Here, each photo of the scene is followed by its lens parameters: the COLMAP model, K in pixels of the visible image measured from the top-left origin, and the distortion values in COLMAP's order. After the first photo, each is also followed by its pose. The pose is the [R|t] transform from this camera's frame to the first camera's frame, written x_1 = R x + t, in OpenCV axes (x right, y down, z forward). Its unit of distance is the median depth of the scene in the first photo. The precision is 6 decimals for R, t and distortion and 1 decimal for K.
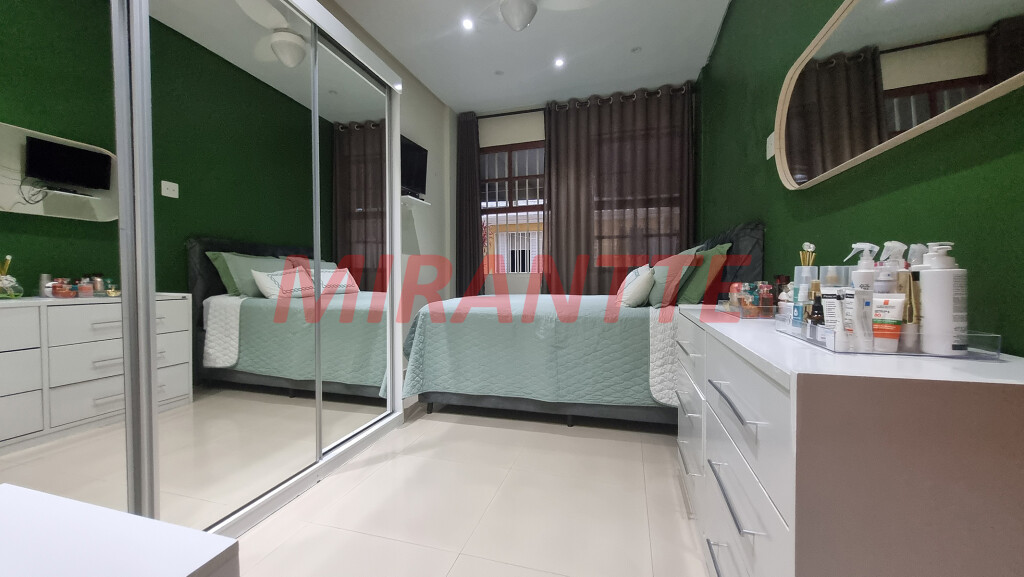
lens RADIAL K [[403.0, 0, 505.3], [0, 403.0, 288.4], [0, 0, 1]] dist [0.003845, 0.000105]
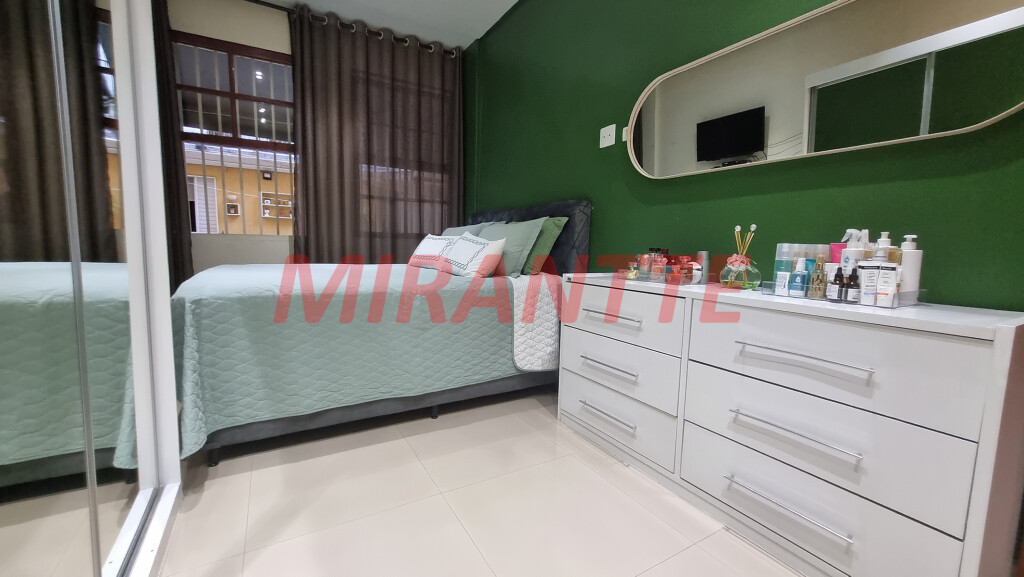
lens RADIAL K [[403.0, 0, 505.3], [0, 403.0, 288.4], [0, 0, 1]] dist [0.003845, 0.000105]
pose [[0.687220, -0.054061, 0.724435, -0.322304], [-0.006861, 0.996700, 0.080887, -0.004327], [-0.726417, -0.060557, 0.684581, 0.297257]]
